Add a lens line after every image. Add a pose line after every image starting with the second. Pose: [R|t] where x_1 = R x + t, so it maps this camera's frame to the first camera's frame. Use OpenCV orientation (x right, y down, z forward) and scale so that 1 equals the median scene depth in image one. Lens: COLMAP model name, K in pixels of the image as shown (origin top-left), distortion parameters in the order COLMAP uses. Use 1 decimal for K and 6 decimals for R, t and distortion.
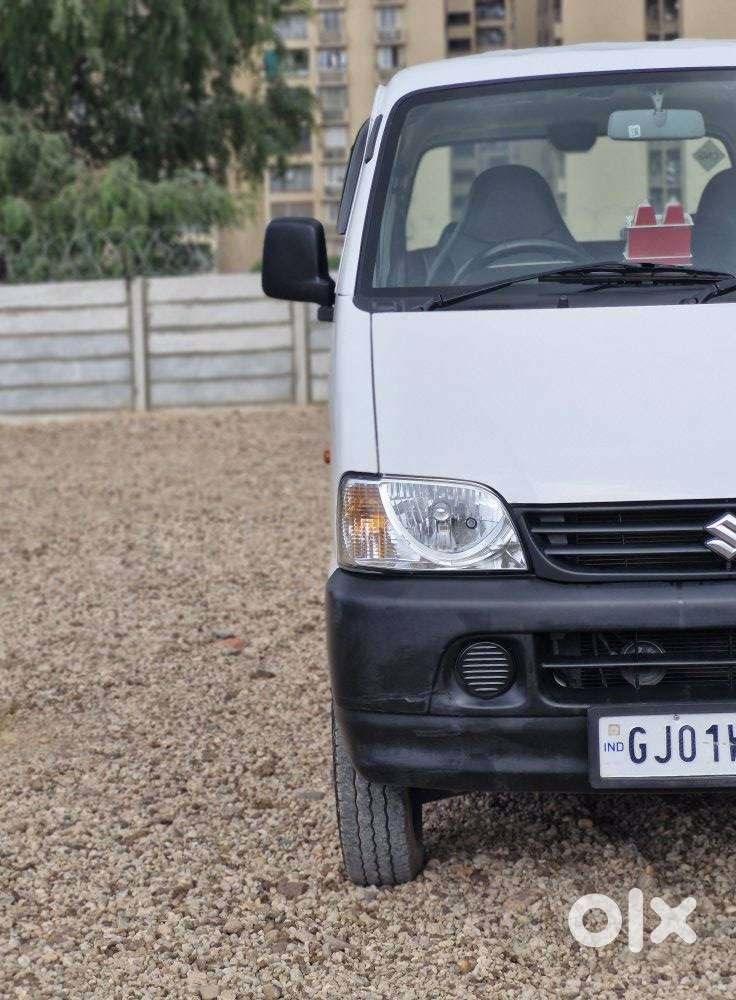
lens RADIAL K [[2103.6, 0, 338.3], [0, 2103.6, 472.5], [0, 0, 1]] dist [0.025192, 0.000000]
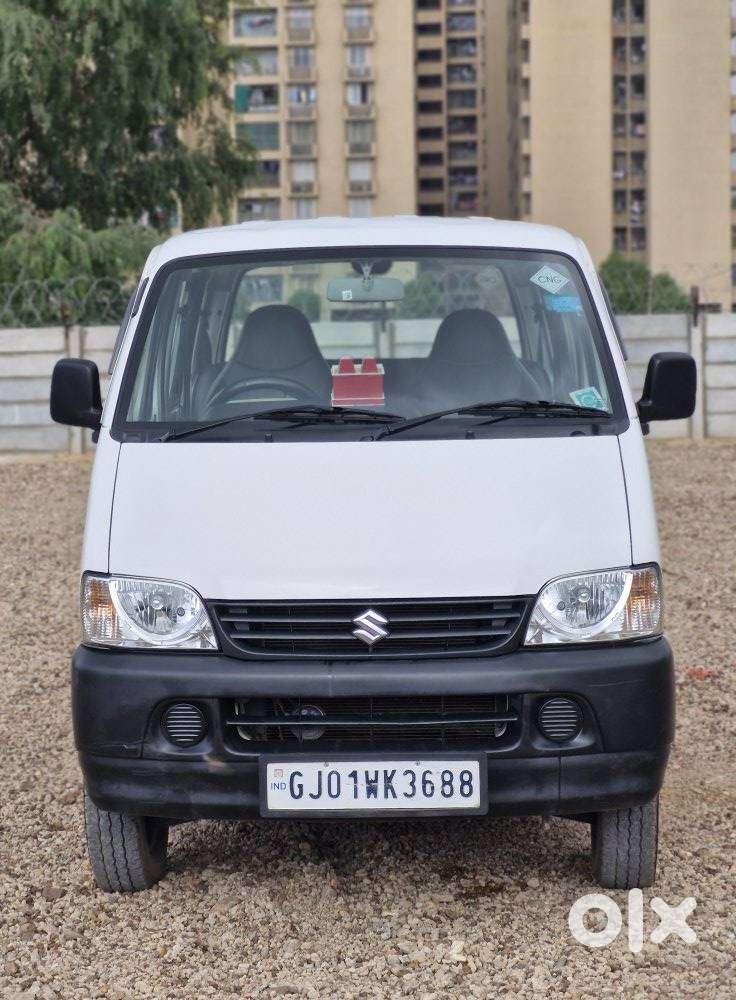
lens RADIAL K [[2103.6, 0, 318.0], [0, 2103.6, 483.9], [0, 0, 1]] dist [0.025192, 0.000000]
pose [[0.999852, 0.016834, 0.003496, 0.133240], [-0.016805, 0.999827, -0.008019, -0.043190], [-0.003630, 0.007959, 0.999962, -0.282261]]
